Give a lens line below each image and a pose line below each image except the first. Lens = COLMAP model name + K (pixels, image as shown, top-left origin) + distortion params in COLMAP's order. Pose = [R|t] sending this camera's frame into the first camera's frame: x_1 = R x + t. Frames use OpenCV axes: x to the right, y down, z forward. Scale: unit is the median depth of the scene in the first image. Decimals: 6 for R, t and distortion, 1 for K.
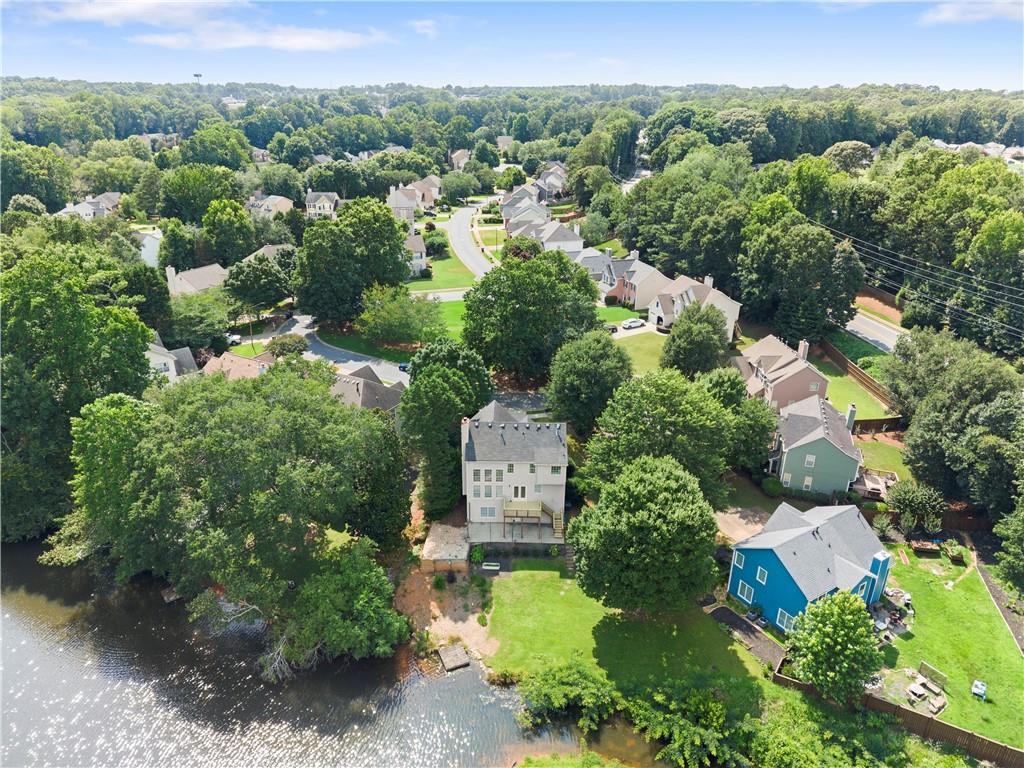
lens RADIAL K [[686.4, 0, 509.8], [0, 686.4, 389.9], [0, 0, 1]] dist [0.033461, -0.039619]
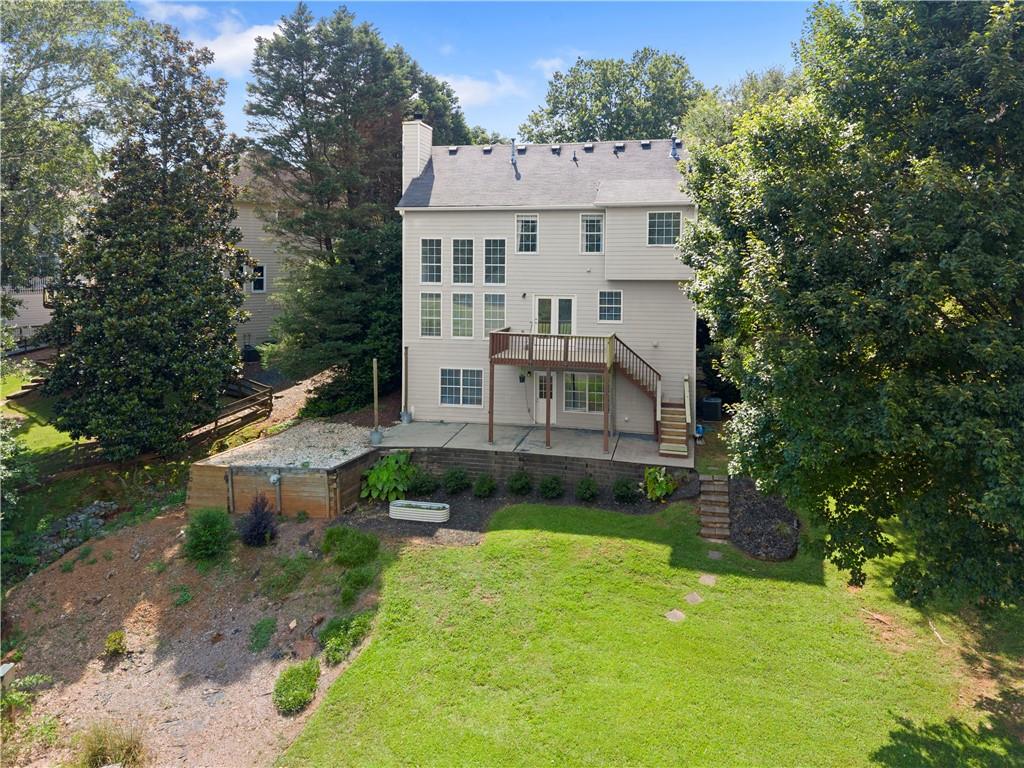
lens RADIAL K [[728.2, 0, 518.7], [0, 728.2, 298.4], [0, 0, 1]] dist [0.021423, -0.003515]
pose [[0.978080, 0.005077, -0.208168, 0.047591], [-0.083593, 0.925184, -0.370199, 0.184654], [0.190714, 0.379486, 0.905328, 0.464950]]
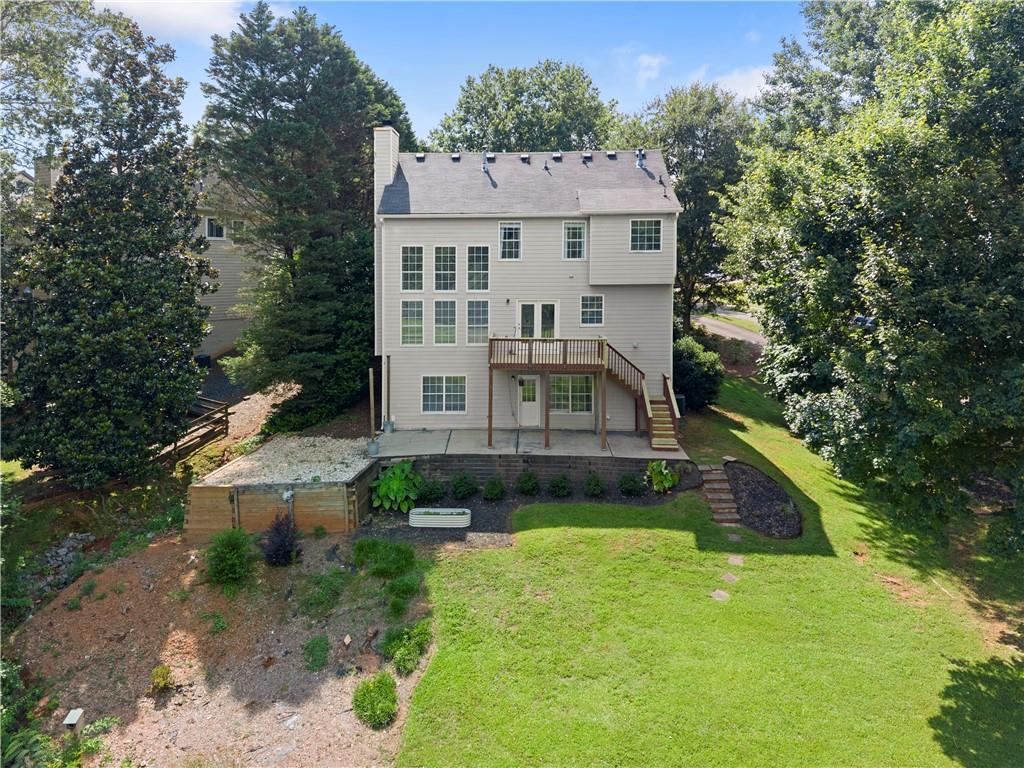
lens RADIAL K [[728.0, 0, 505.0], [0, 728.0, 304.5], [0, 0, 1]] dist [0.024286, -0.005653]
pose [[0.999496, -0.013823, -0.028595, 0.005722], [0.002066, 0.926717, -0.375753, 0.187820], [0.031693, 0.375505, 0.926278, 0.455469]]
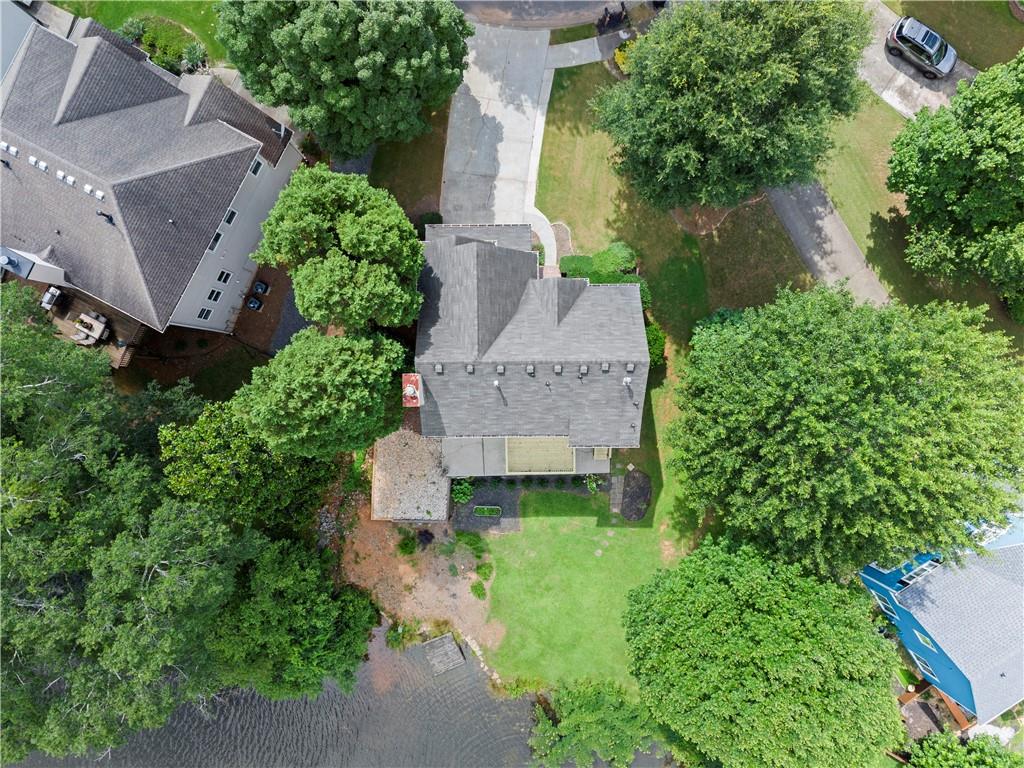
lens RADIAL K [[703.6, 0, 512.0], [0, 703.6, 384.0], [0, 0, 1]] dist [0.011251, -0.000490]
pose [[0.999698, -0.024396, 0.003111, -0.002525], [0.007383, 0.418376, 0.908244, -0.239474], [-0.023459, -0.907946, 0.418429, 0.548921]]
